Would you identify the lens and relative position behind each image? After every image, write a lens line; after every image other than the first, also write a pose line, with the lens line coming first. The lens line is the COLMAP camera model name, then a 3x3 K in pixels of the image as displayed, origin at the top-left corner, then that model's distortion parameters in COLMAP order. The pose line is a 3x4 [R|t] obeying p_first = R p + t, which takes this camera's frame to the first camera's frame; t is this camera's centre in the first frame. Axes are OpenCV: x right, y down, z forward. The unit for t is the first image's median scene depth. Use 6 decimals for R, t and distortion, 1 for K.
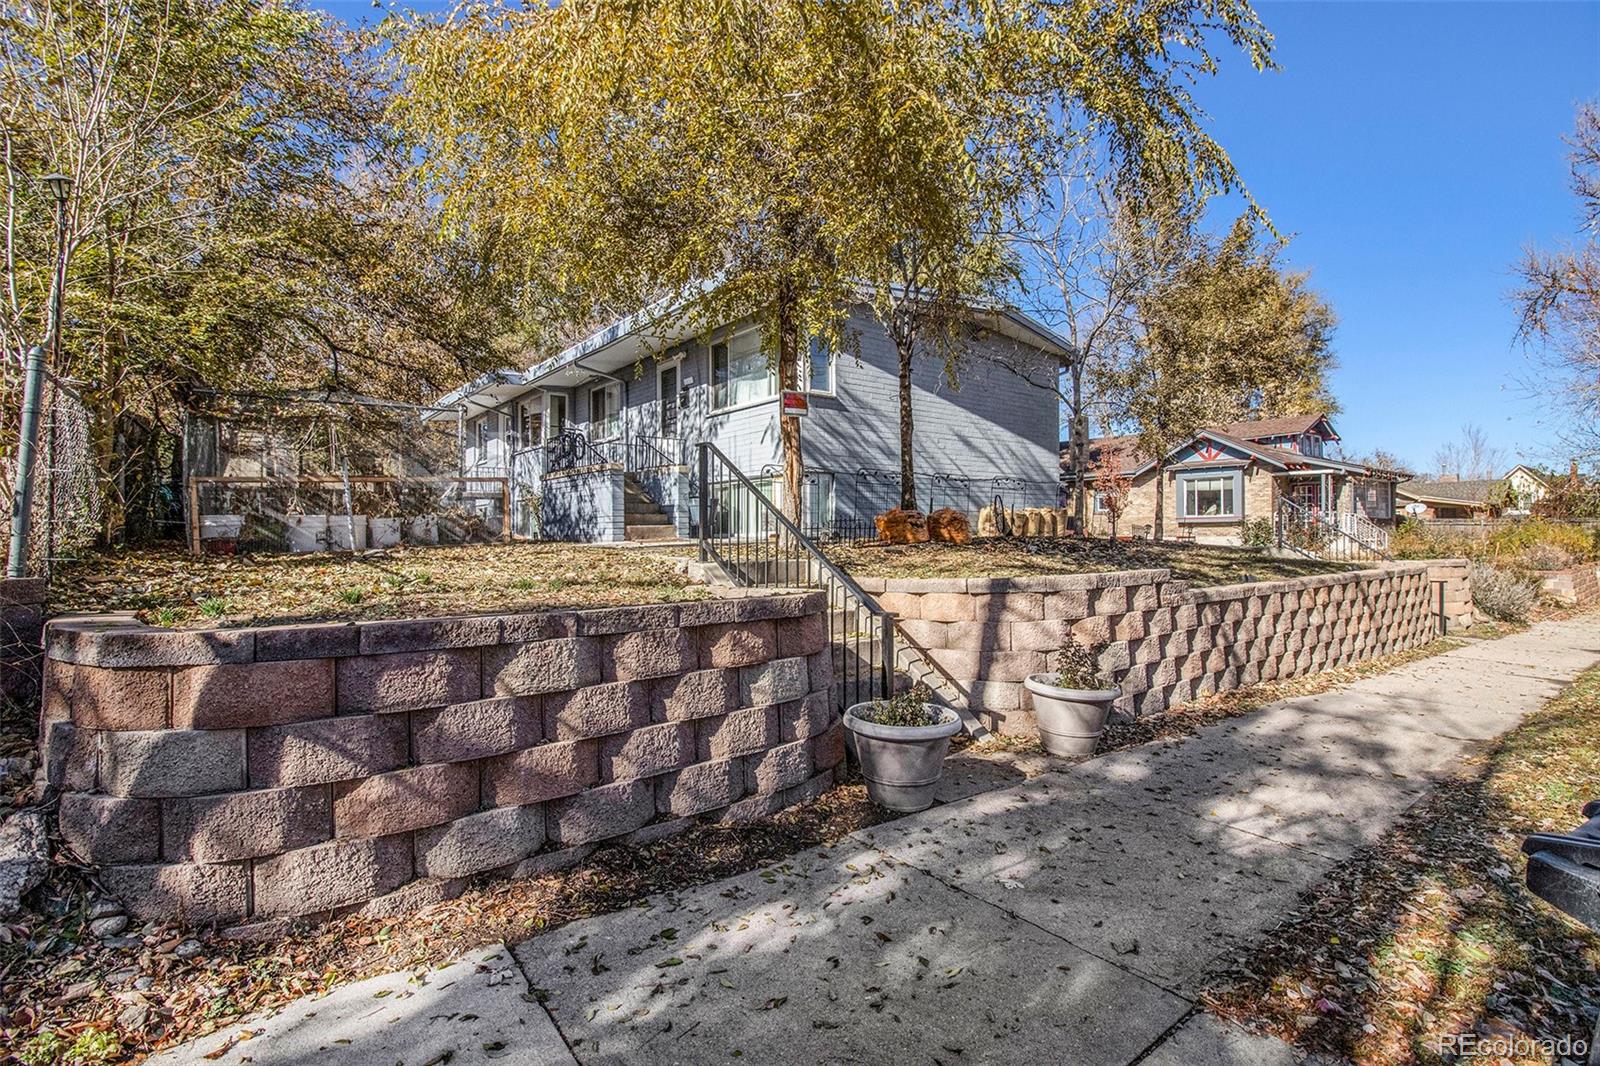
lens RADIAL K [[757.8, 0, 818.2], [0, 757.8, 524.3], [0, 0, 1]] dist [-0.017784, 0.006851]
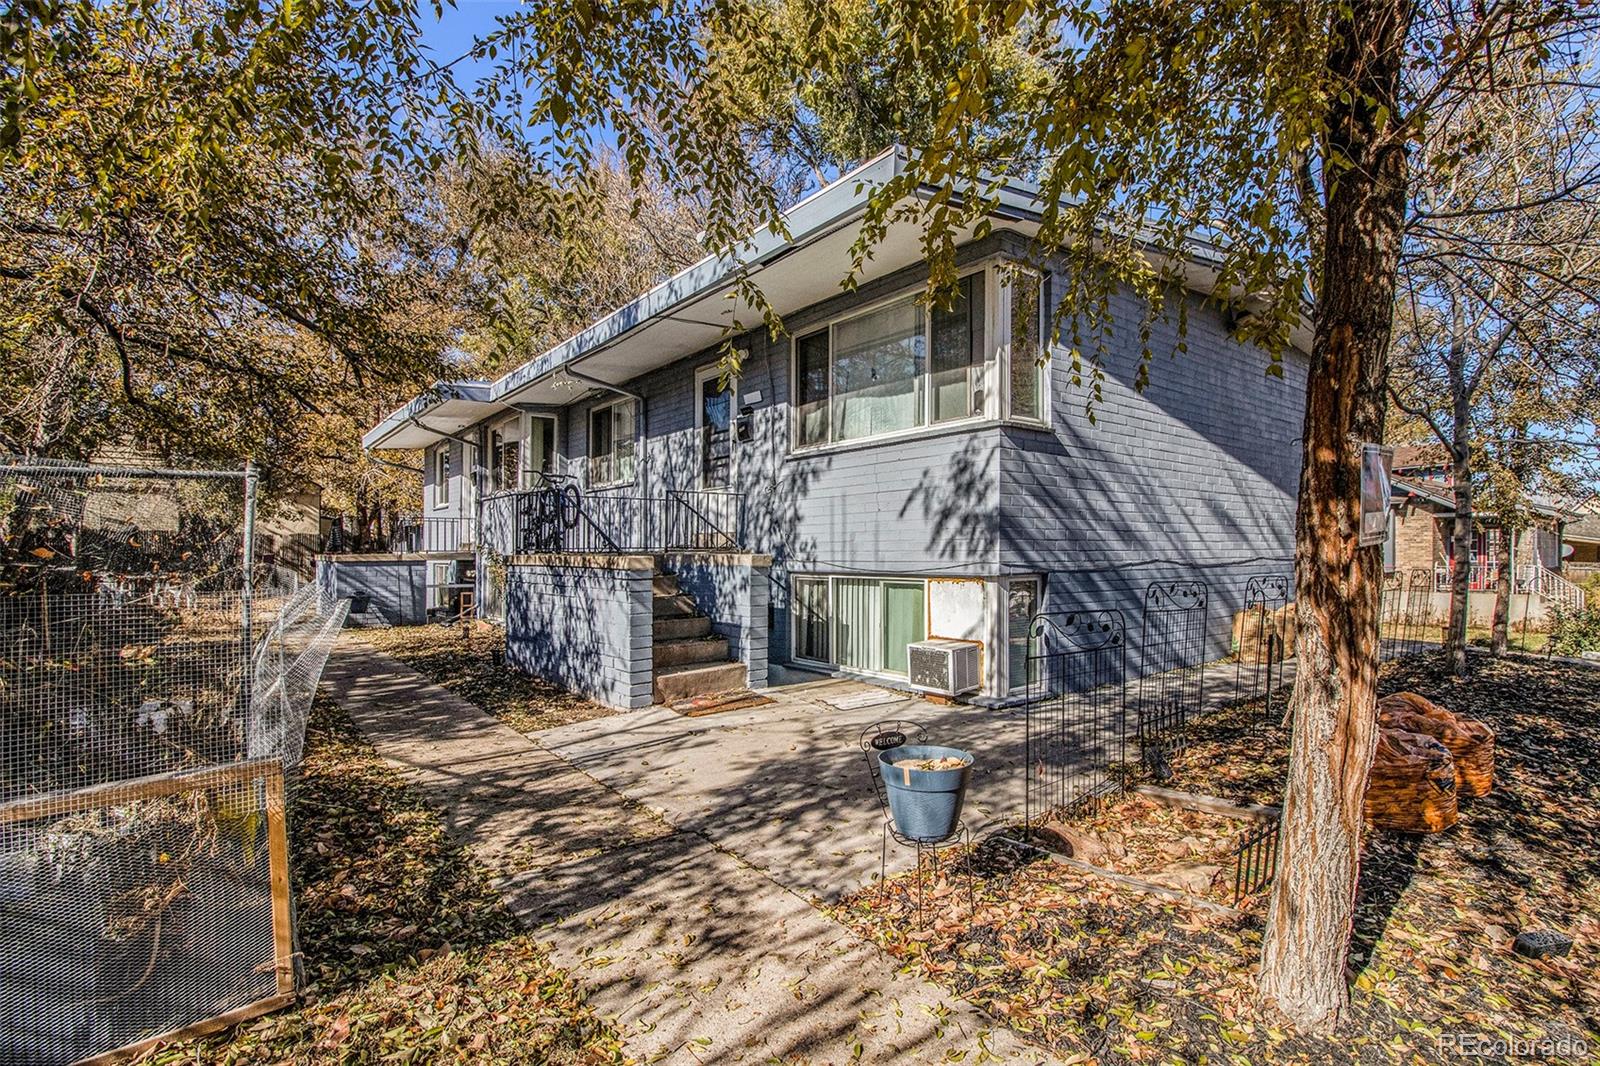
lens RADIAL K [[762.7, 0, 800.0], [0, 762.7, 533.0], [0, 0, 1]] dist [-0.001235, -0.000665]
pose [[0.999722, 0.007519, -0.022339, -0.121641], [-0.007750, 0.999917, -0.010287, -0.077363], [0.022260, 0.010457, 0.999698, 0.404412]]
